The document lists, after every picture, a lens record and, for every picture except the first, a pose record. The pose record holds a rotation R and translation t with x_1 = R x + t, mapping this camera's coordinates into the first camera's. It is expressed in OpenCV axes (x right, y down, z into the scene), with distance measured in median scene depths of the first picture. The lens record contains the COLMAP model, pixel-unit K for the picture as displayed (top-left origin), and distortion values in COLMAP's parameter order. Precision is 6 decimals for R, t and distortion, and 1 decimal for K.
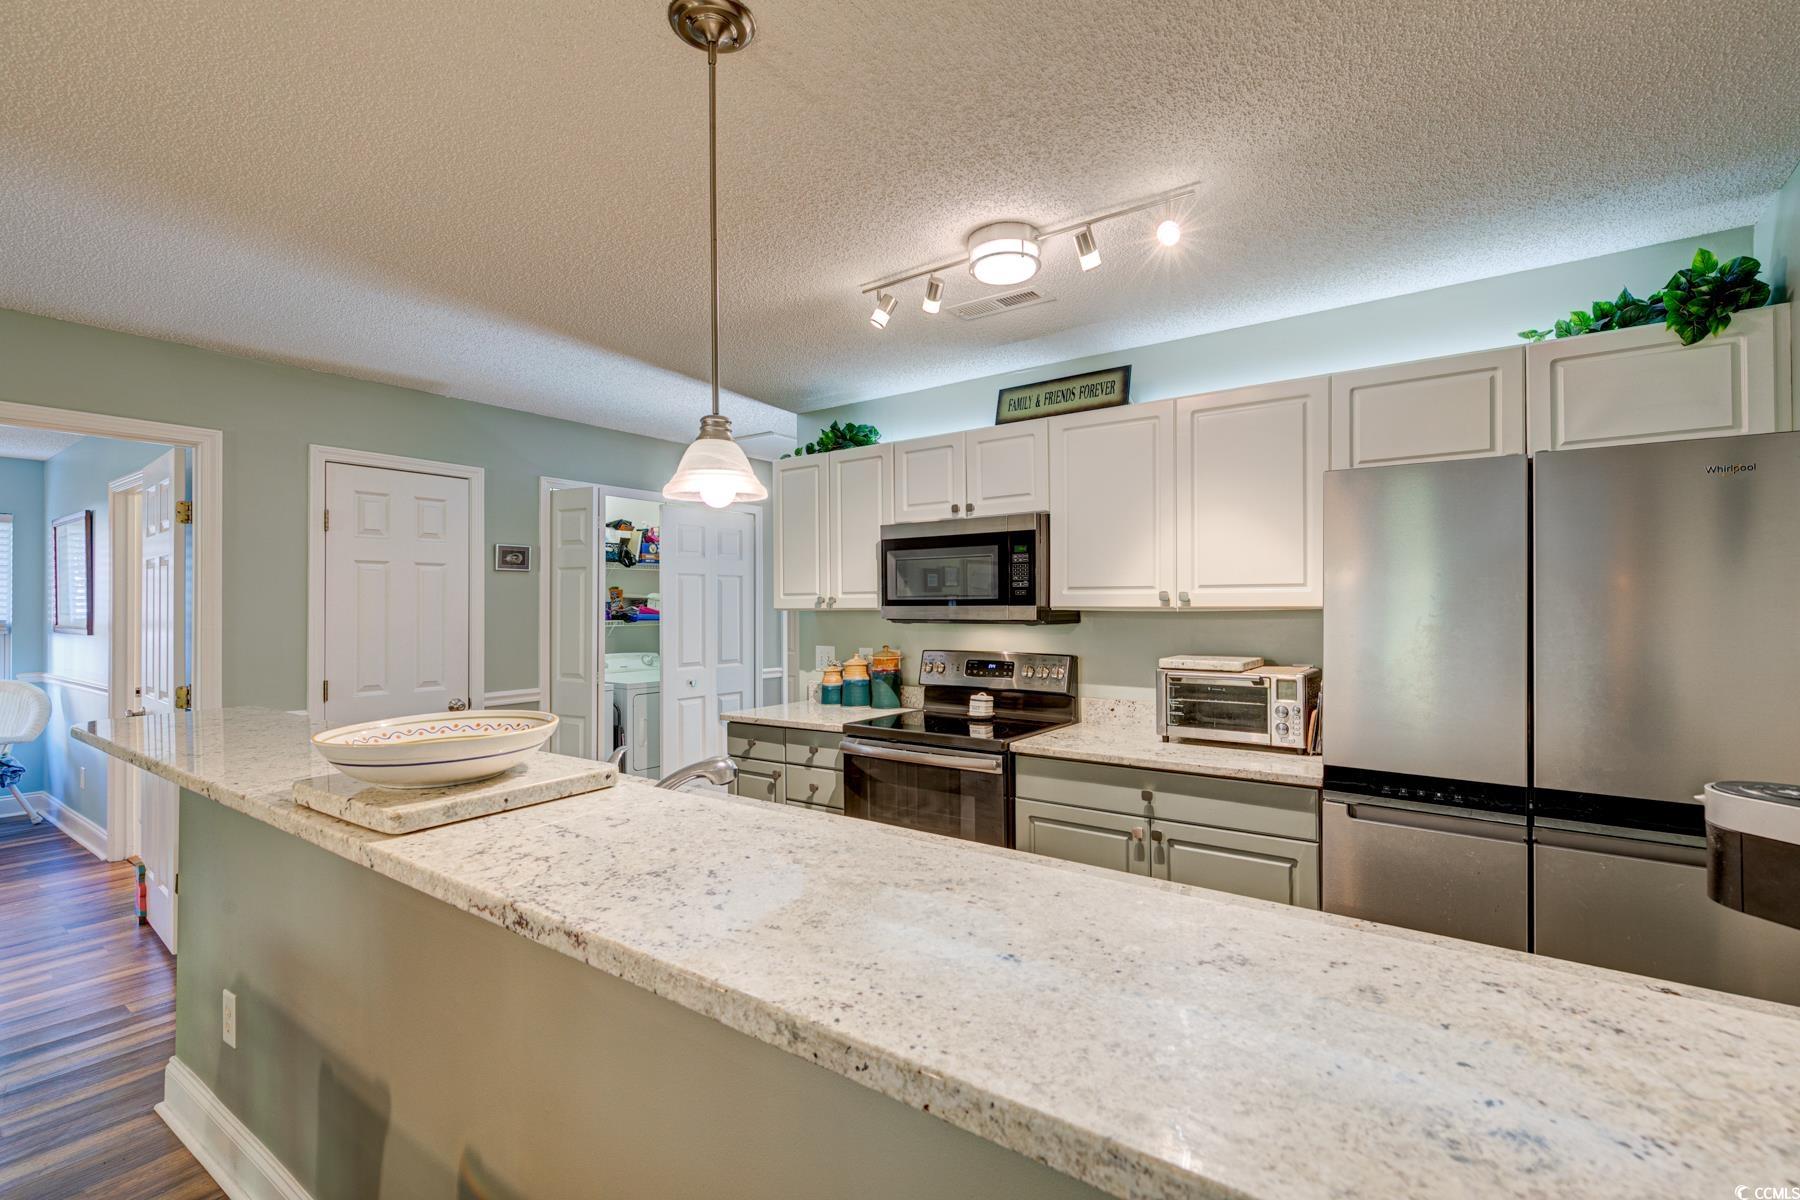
lens RADIAL K [[805.4, 0, 901.5], [0, 805.4, 598.8], [0, 0, 1]] dist [0.002743, -0.000905]
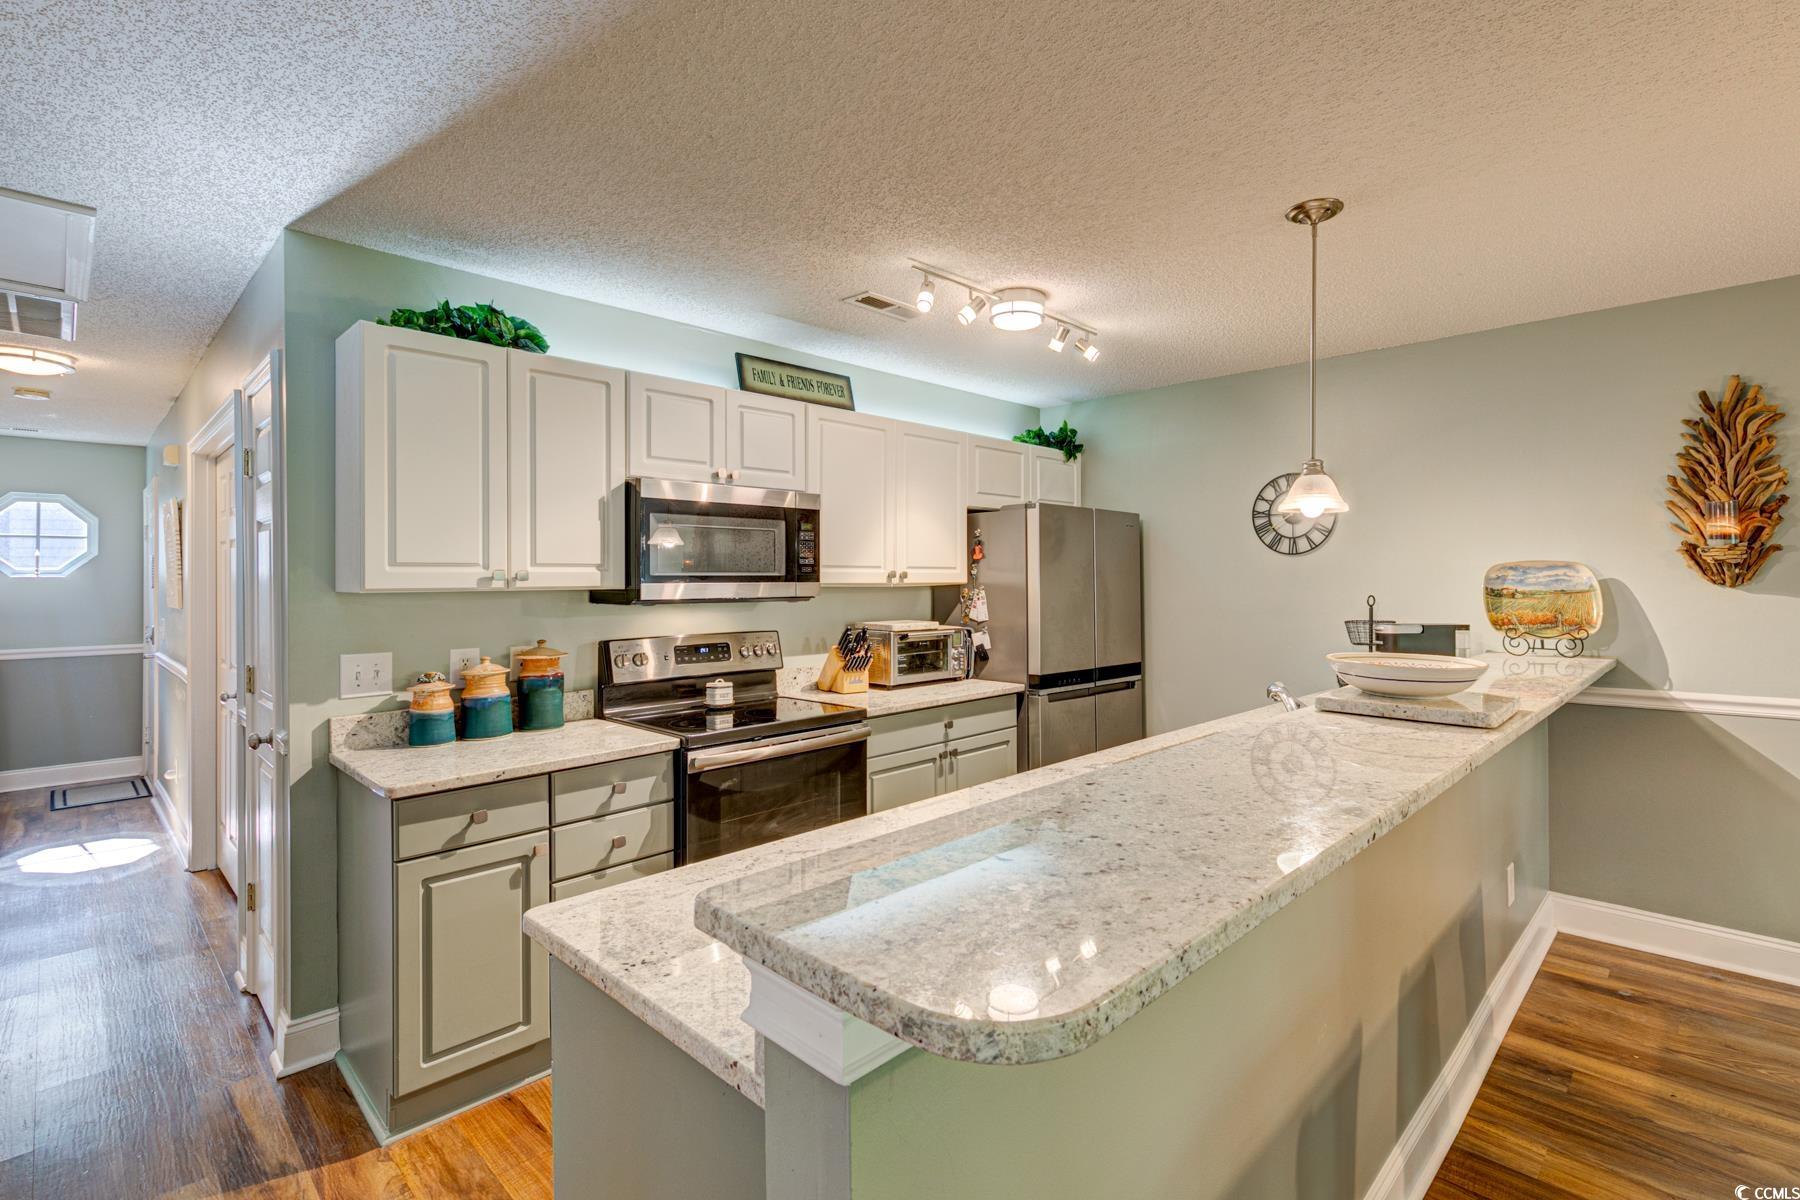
lens RADIAL K [[805.4, 0, 946.3], [0, 805.4, 581.9], [0, 0, 1]] dist [0.002743, -0.000905]
pose [[0.142183, 0.001447, 0.989839, -0.834925], [-0.001223, 0.999998, -0.001286, 0.009111], [-0.989840, -0.001028, 0.142185, 0.676355]]
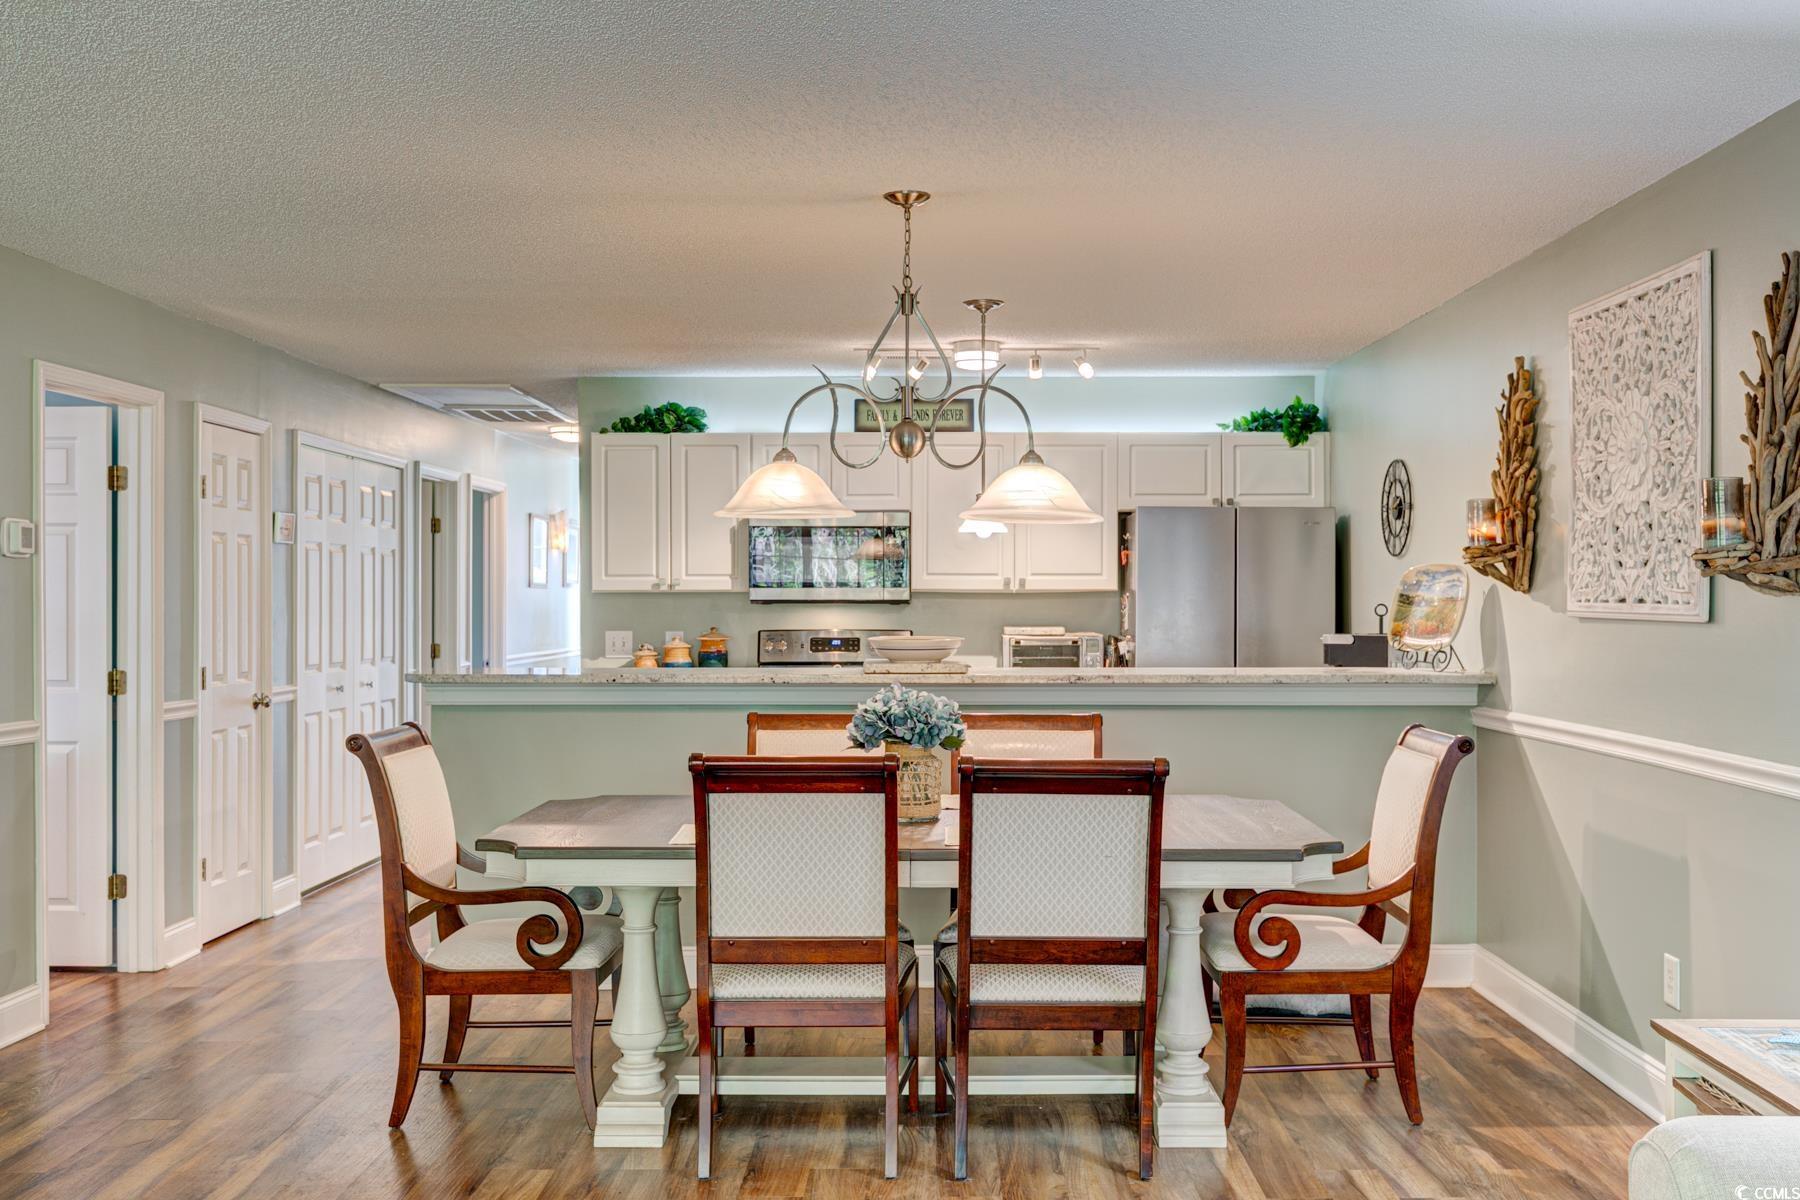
lens RADIAL K [[1740.3, 0, 939.3], [0, 1740.3, 603.4], [0, 0, 1]] dist [0.021187, 0.000000]
pose [[0.816607, 0.005046, 0.577172, -1.301943], [-0.008615, 0.999957, 0.003447, 0.022117], [-0.577130, -0.007787, 0.816615, -1.176855]]
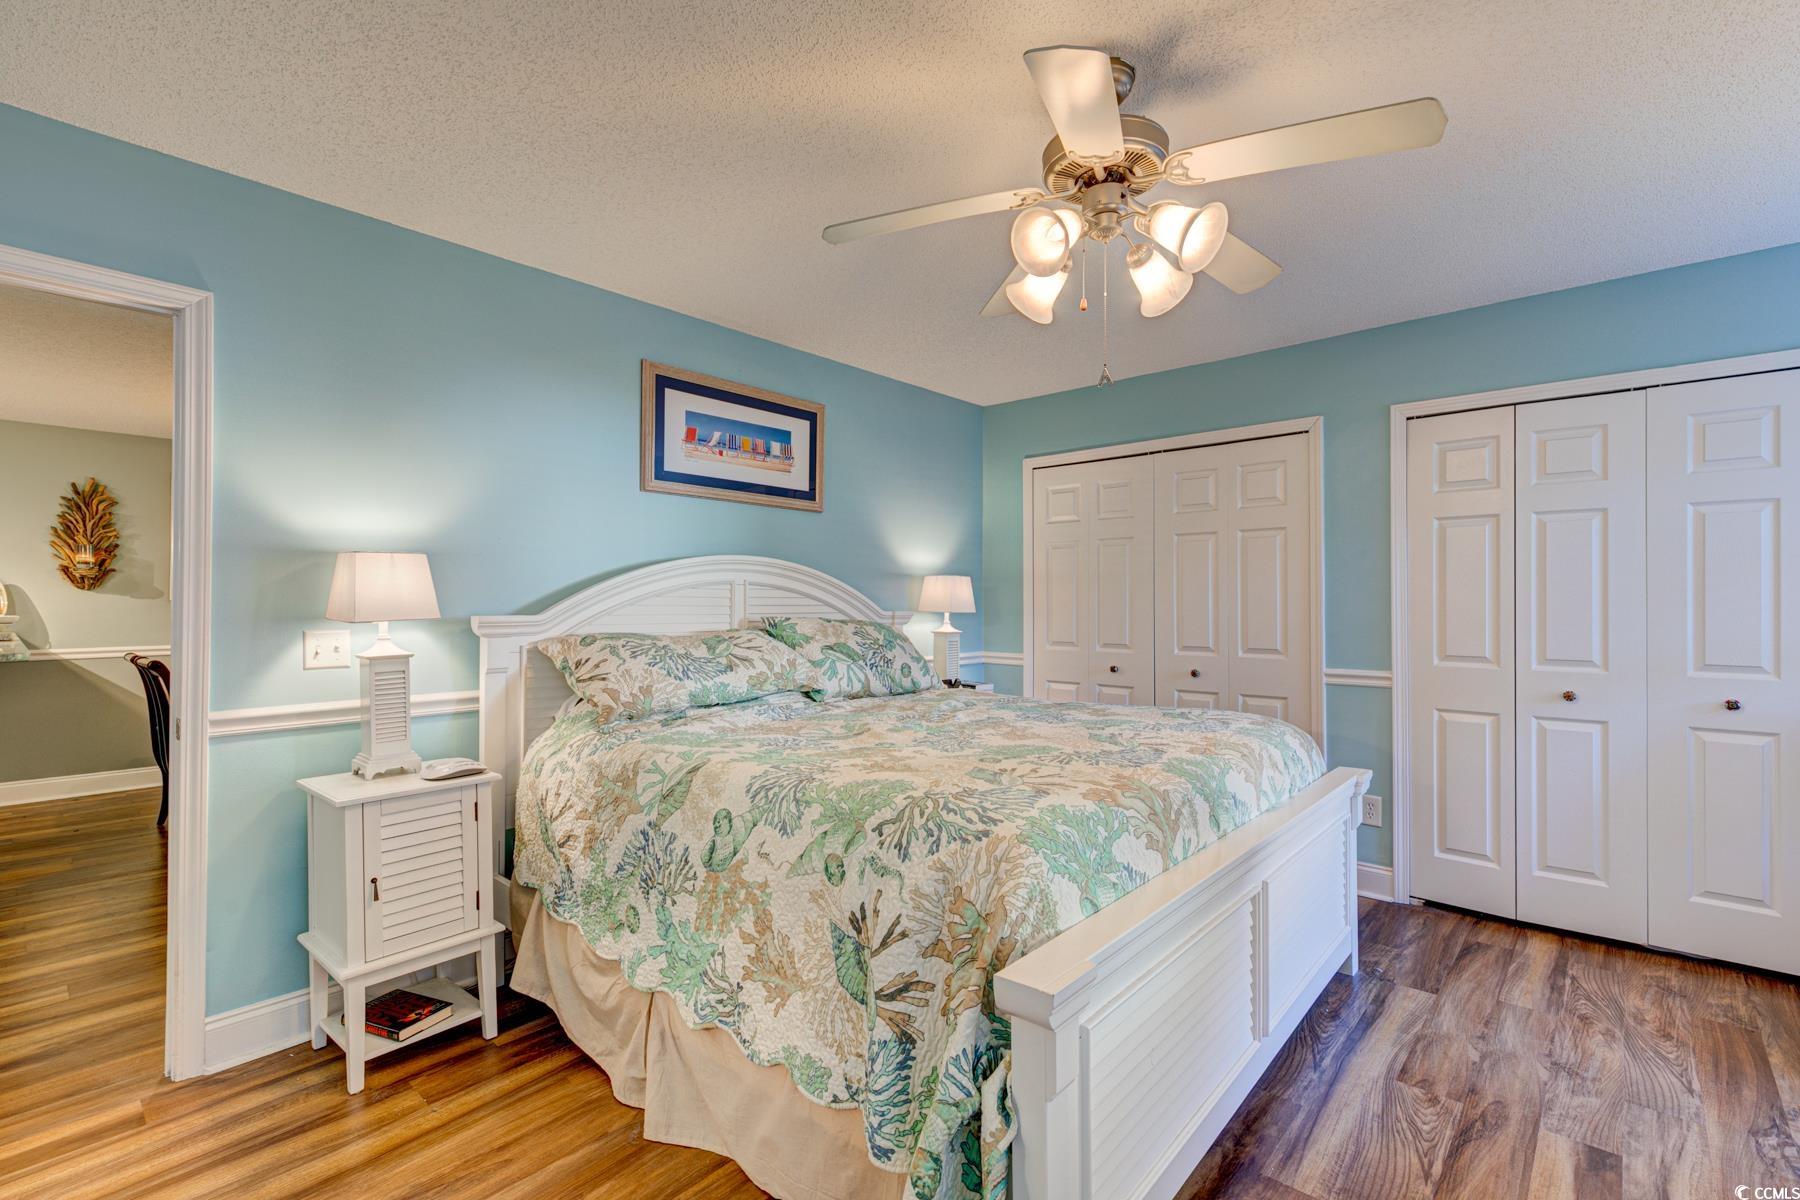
lens RADIAL K [[805.4, 0, 923.3], [0, 805.4, 594.6], [0, 0, 1]] dist [0.002743, -0.000905]
pose [[-0.994125, 0.007707, 0.107962, -1.745269], [0.005579, 0.999784, -0.019999, 0.065905], [-0.108093, -0.019279, -0.993954, 1.432677]]
